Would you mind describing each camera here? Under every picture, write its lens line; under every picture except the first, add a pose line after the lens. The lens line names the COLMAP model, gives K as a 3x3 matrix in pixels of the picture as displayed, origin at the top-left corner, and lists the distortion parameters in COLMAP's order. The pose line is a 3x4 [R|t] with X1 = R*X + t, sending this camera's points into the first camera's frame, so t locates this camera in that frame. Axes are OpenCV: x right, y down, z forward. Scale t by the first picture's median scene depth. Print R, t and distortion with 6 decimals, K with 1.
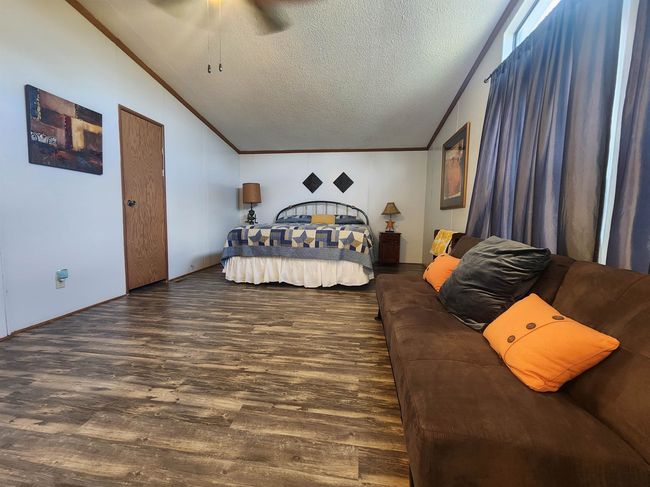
lens RADIAL K [[272.6, 0, 325.0], [0, 272.6, 243.5], [0, 0, 1]] dist [-0.002450, -0.000176]
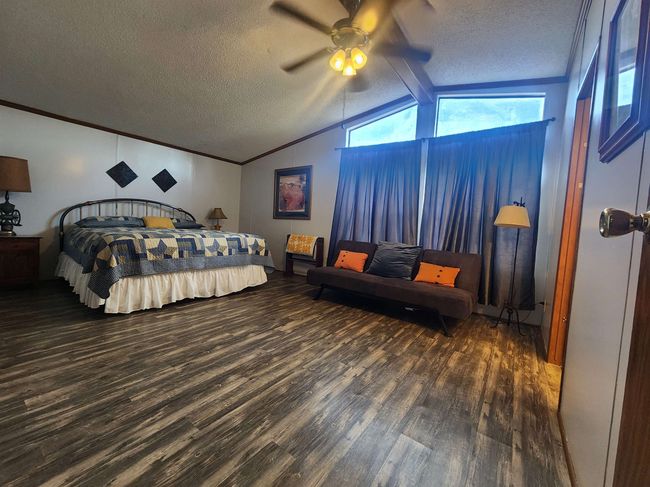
lens RADIAL K [[272.6, 0, 325.0], [0, 272.6, 243.5], [0, 0, 1]] dist [-0.002450, -0.000176]
pose [[0.455576, -0.049336, 0.888829, -1.001618], [0.038589, 0.998619, 0.035651, -0.066254], [-0.889360, 0.018058, 0.456851, 0.282641]]
